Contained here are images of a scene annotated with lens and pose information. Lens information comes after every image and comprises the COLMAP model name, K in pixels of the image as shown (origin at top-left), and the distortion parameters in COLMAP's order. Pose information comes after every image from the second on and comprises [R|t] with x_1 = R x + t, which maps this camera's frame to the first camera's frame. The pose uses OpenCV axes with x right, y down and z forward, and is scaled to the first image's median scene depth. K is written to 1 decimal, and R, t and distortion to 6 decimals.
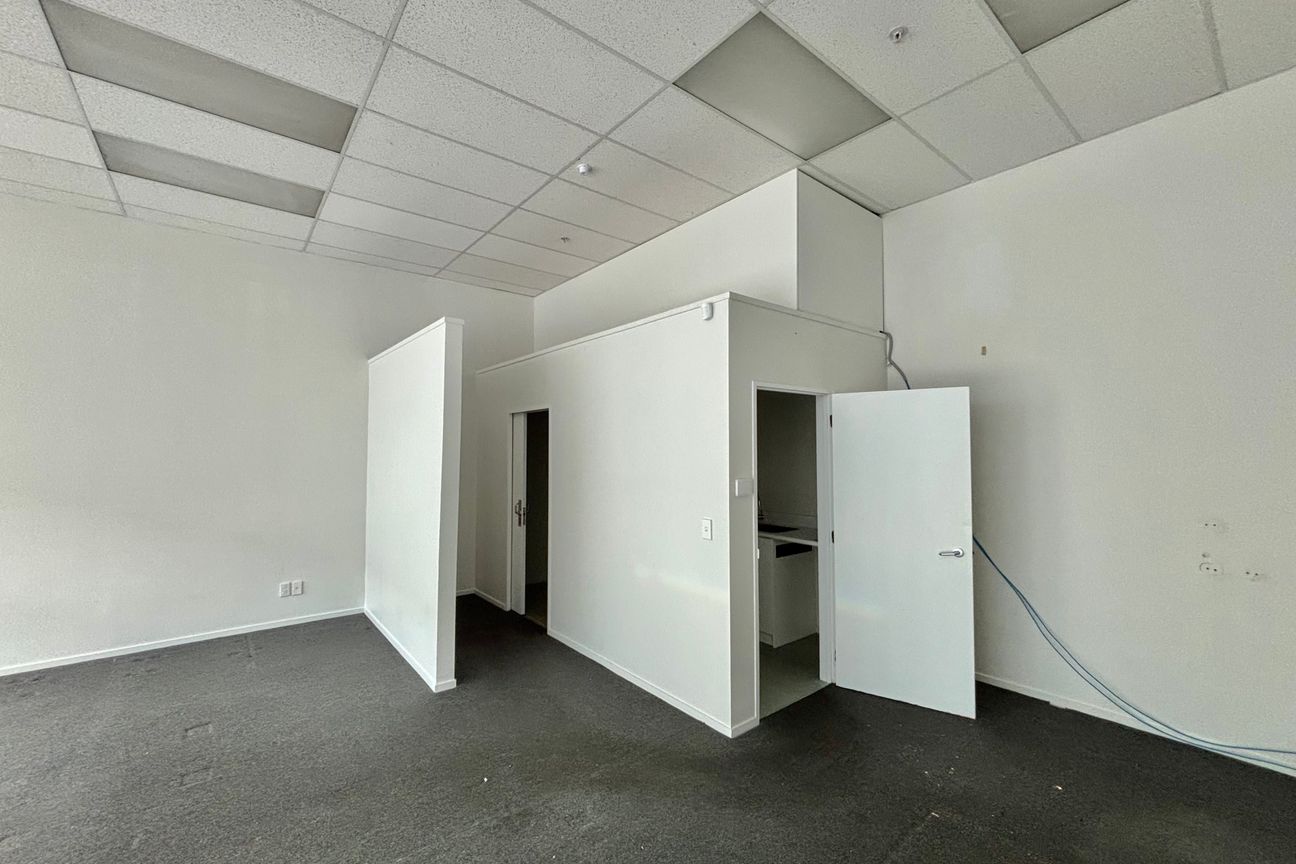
lens RADIAL K [[524.1, 0, 649.4], [0, 524.1, 428.5], [0, 0, 1]] dist [-0.002392, 0.002784]
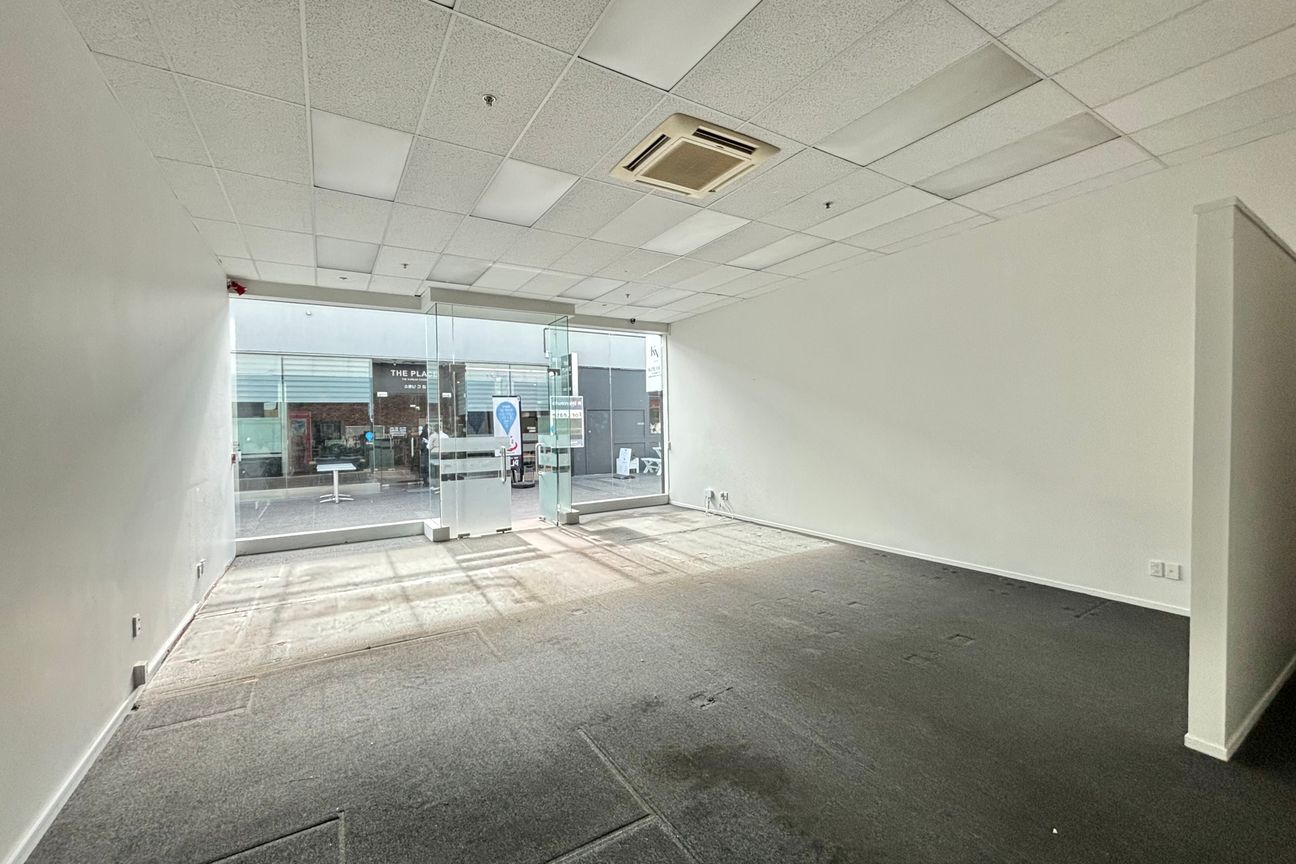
lens RADIAL K [[524.1, 0, 649.4], [0, 524.1, 428.5], [0, 0, 1]] dist [-0.002392, 0.002784]
pose [[-0.116562, 0.013371, -0.993093, 0.342595], [0.055701, 0.998424, 0.006905, 0.026685], [0.991620, -0.054511, -0.117123, 0.350856]]
